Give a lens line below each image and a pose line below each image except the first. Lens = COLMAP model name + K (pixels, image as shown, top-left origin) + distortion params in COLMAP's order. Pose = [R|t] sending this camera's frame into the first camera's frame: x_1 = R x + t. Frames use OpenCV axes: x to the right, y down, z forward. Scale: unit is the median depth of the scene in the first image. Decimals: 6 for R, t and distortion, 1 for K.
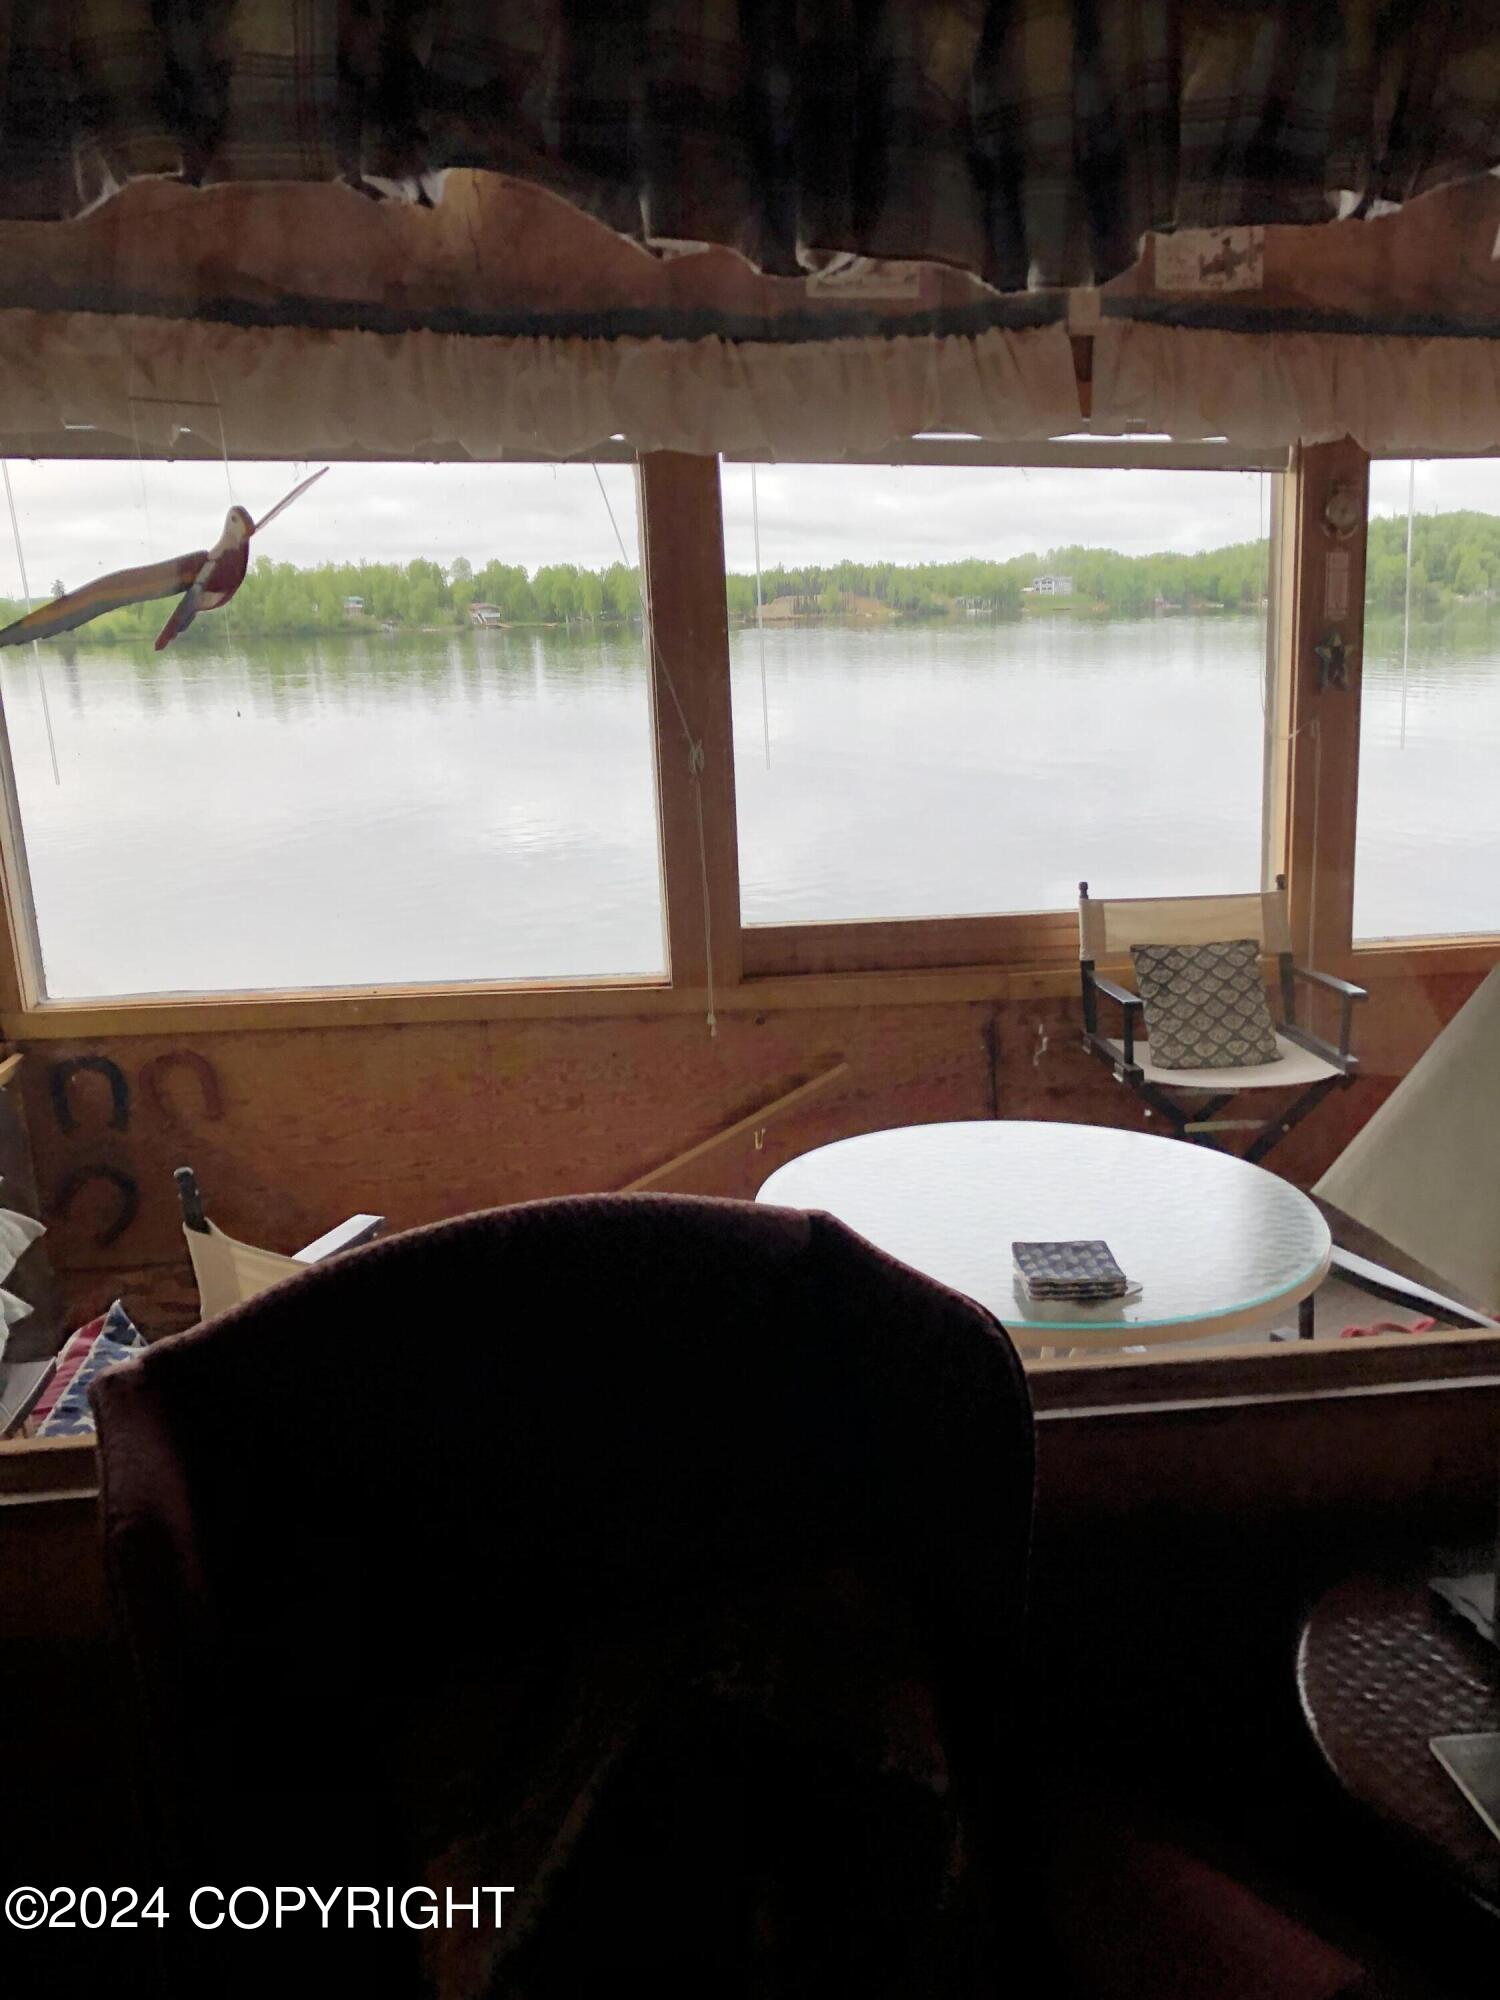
lens RADIAL K [[1622.6, 0, 752.9], [0, 1622.6, 1003.0], [0, 0, 1]] dist [-0.004028, 0.000100]
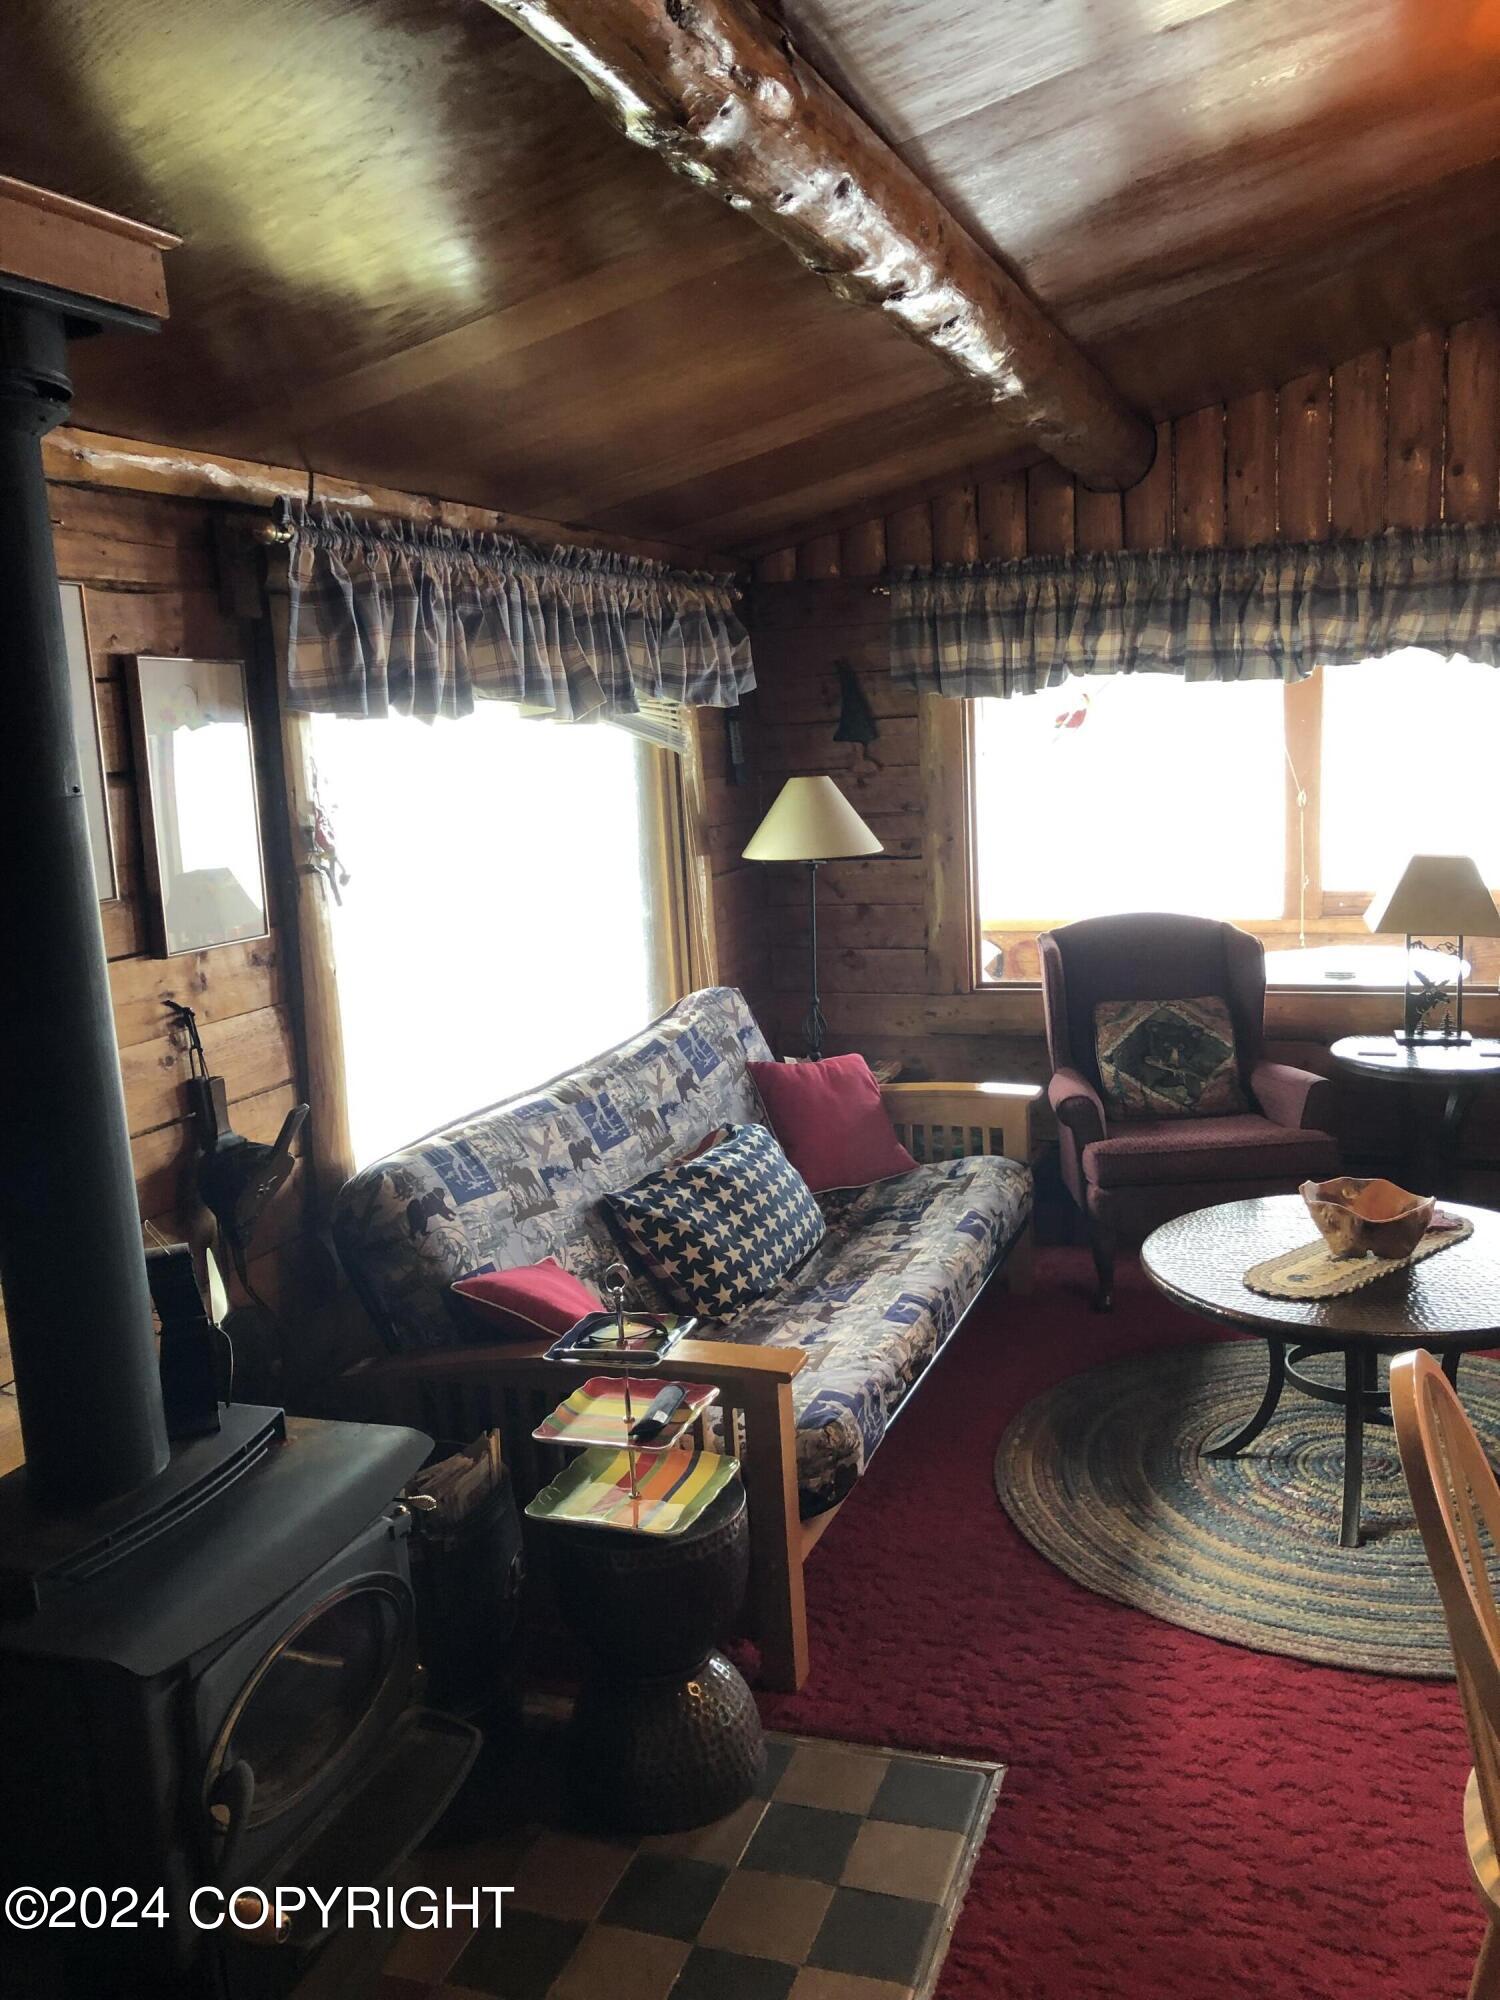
lens RADIAL K [[1622.6, 0, 752.7], [0, 1622.6, 1006.7], [0, 0, 1]] dist [-0.004028, 0.000100]
pose [[0.893798, 0.038769, -0.446791, 0.894361], [-0.051288, 0.998556, -0.015955, 0.554108], [0.445527, 0.037176, 0.894496, -3.489290]]
